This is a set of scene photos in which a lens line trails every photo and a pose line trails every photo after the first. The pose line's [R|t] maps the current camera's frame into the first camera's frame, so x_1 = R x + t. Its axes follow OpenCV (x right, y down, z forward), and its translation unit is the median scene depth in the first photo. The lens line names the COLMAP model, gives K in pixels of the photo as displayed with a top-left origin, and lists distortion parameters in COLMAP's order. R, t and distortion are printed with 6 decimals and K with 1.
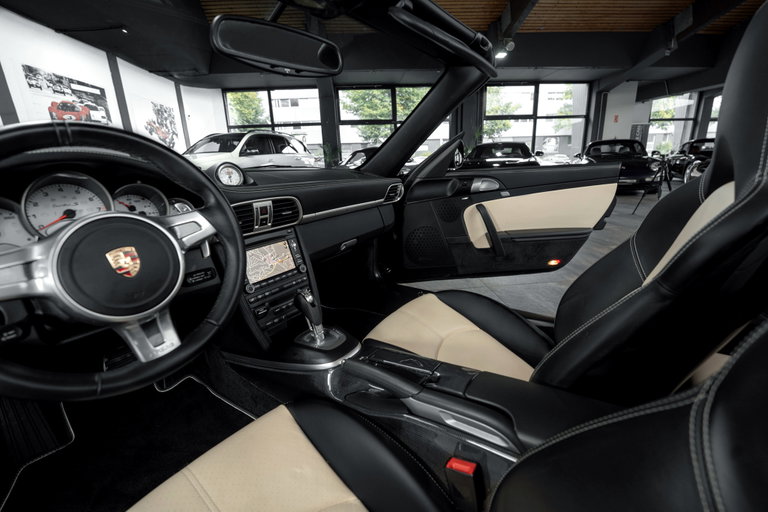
lens RADIAL K [[321.3, 0, 384.0], [0, 321.3, 256.0], [0, 0, 1]] dist [-0.031940, 0.000074]
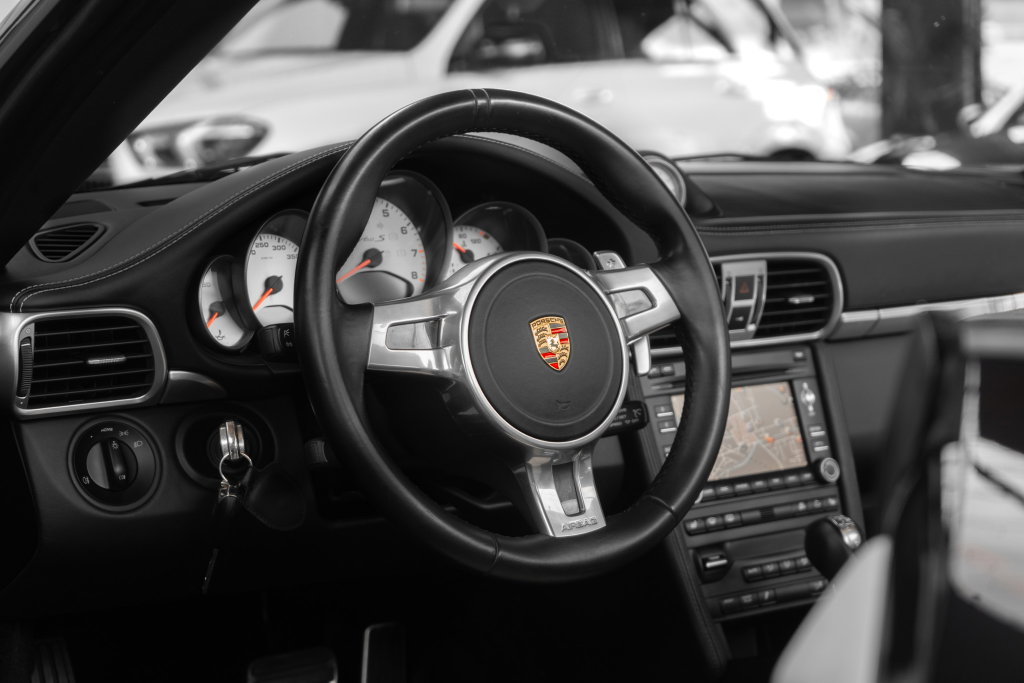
lens RADIAL K [[2092.1, 0, 512.0], [0, 2092.1, 341.5], [0, 0, 1]] dist [0.014147, 0.049670]
pose [[0.940290, 0.056224, -0.335699, 0.094132], [-0.112242, 0.982315, -0.149866, 0.162625], [0.321336, 0.178597, 0.929971, -0.685279]]
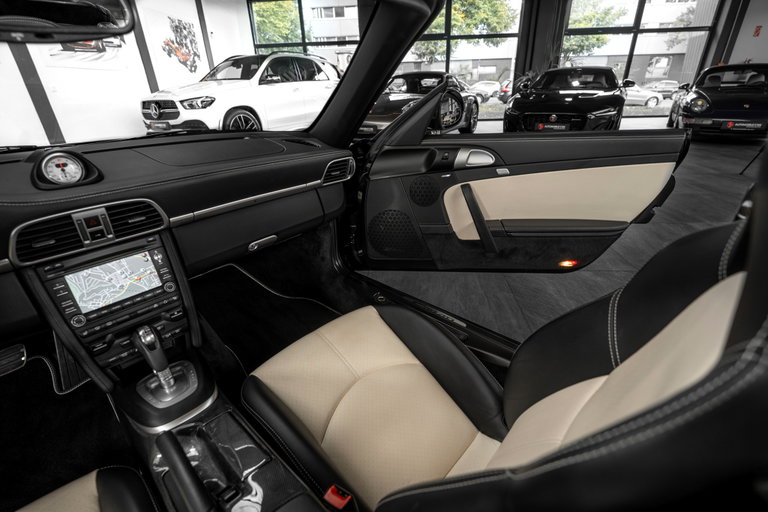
lens RADIAL K [[349.4, 0, 384.7], [0, 349.4, 261.4], [0, 0, 1]] dist [-0.022430, 0.000759]
pose [[0.988527, 0.073706, -0.131841, 0.233016], [-0.048681, 0.981748, 0.183849, -0.125980], [0.142986, -0.175322, 0.974073, 0.150508]]
